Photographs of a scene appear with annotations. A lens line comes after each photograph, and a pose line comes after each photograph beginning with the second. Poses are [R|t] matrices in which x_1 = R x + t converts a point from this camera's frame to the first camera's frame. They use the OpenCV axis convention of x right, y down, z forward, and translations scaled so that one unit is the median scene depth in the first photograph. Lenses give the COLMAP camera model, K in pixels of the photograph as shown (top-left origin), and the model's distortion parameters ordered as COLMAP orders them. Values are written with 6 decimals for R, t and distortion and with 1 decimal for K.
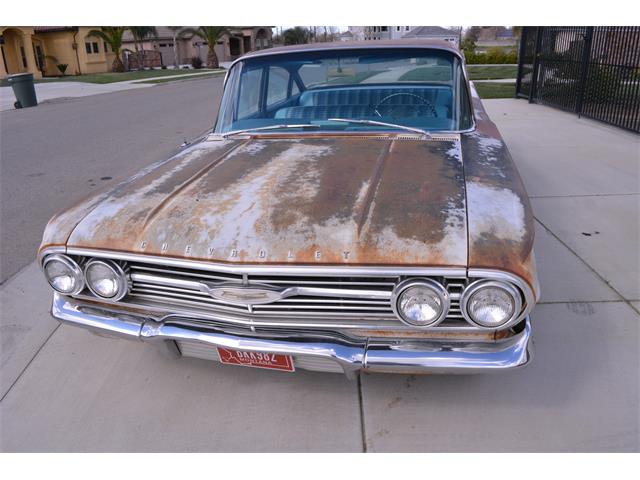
lens RADIAL K [[496.1, 0, 317.7], [0, 496.1, 243.3], [0, 0, 1]] dist [-0.086228, 0.009220]
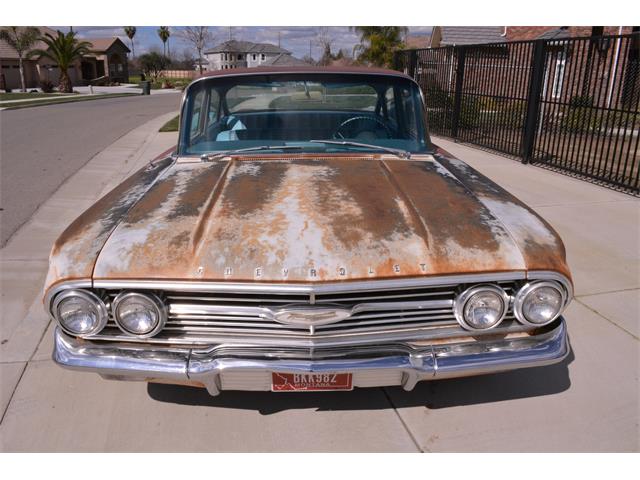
lens RADIAL K [[496.1, 0, 317.7], [0, 496.1, 243.3], [0, 0, 1]] dist [-0.086228, 0.009220]
pose [[0.962690, -0.047178, 0.266463, -0.352896], [0.061002, 0.997174, -0.043840, 0.005246], [-0.263642, 0.058459, 0.962848, 0.048012]]
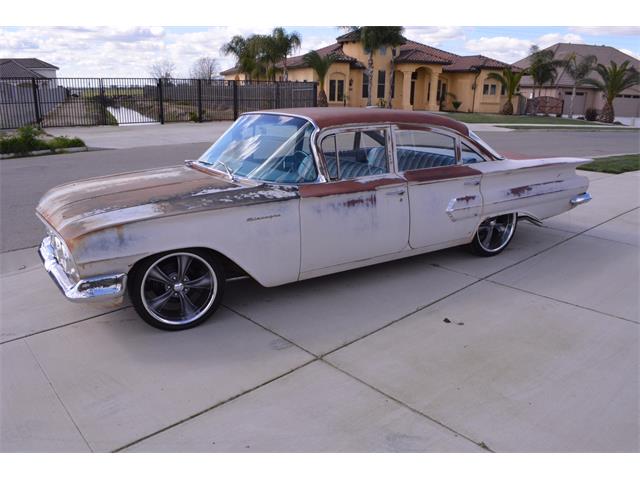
lens RADIAL K [[495.0, 0, 320.0], [0, 495.0, 240.0], [0, 0, 1]] dist [-0.082246, 0.004675]
pose [[0.717146, 0.242769, -0.653273, 1.829019], [-0.297988, 0.954174, 0.027468, -0.226771], [0.630004, 0.174969, 0.756624, 0.175290]]
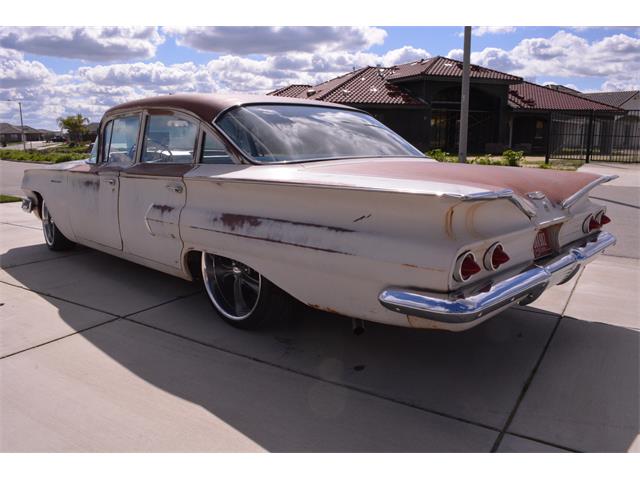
lens RADIAL K [[496.1, 0, 317.7], [0, 496.1, 243.3], [0, 0, 1]] dist [-0.086228, 0.009220]
pose [[-0.484622, 0.223928, -0.845575, 1.917785], [-0.309089, 0.860477, 0.405022, -1.248463], [0.818294, 0.457641, -0.347793, 3.294017]]
